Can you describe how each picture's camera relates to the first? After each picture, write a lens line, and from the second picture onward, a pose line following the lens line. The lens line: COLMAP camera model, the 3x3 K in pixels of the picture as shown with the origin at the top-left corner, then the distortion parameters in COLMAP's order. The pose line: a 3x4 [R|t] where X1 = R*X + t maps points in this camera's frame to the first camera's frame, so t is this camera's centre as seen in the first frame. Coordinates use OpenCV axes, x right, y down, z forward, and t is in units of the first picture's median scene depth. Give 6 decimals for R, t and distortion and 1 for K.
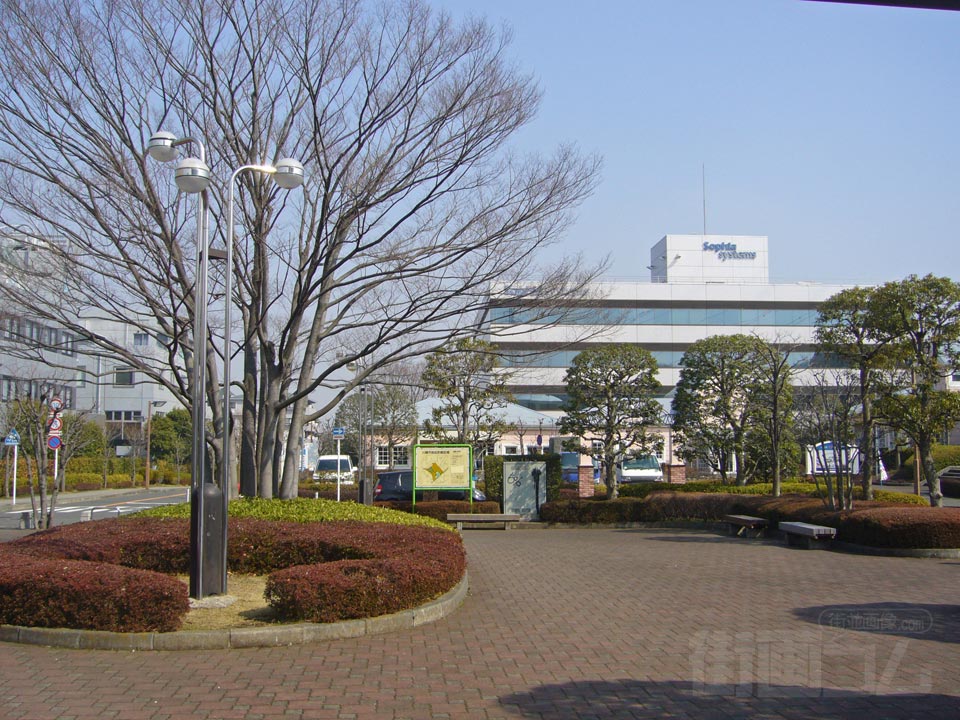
lens RADIAL K [[1023.6, 0, 480.0], [0, 1023.6, 360.0], [0, 0, 1]] dist [-0.055219, 0.007465]
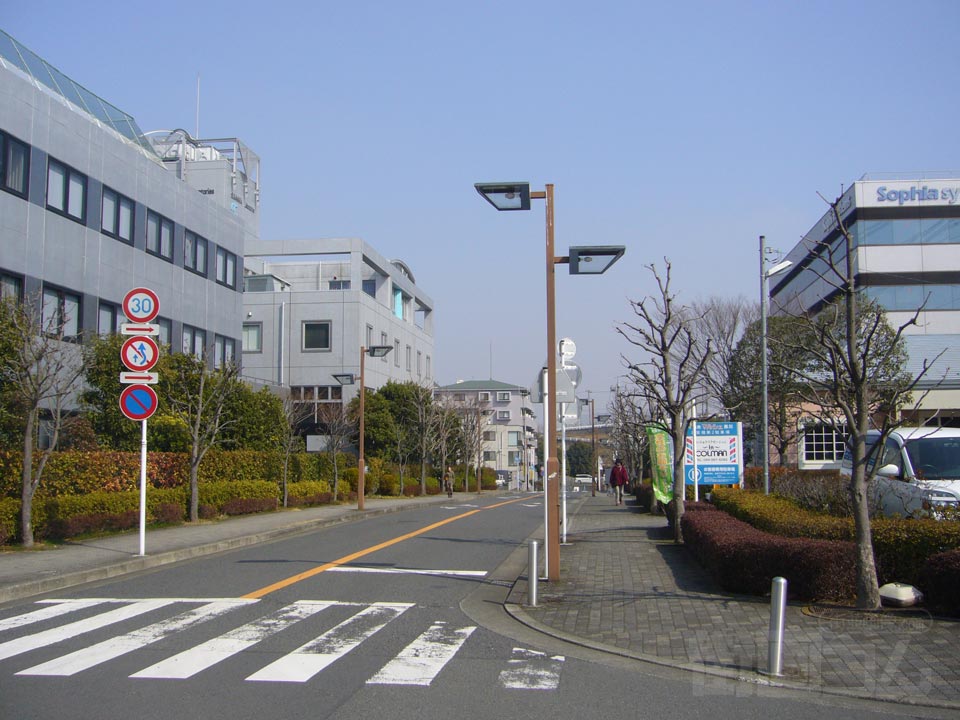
lens RADIAL K [[1023.6, 0, 480.0], [0, 1023.6, 360.0], [0, 0, 1]] dist [-0.055219, 0.007465]
pose [[0.983662, -0.020992, -0.178797, -0.123854], [0.020861, 0.999779, -0.002613, 0.037849], [0.178813, -0.001159, 0.983882, 0.355933]]
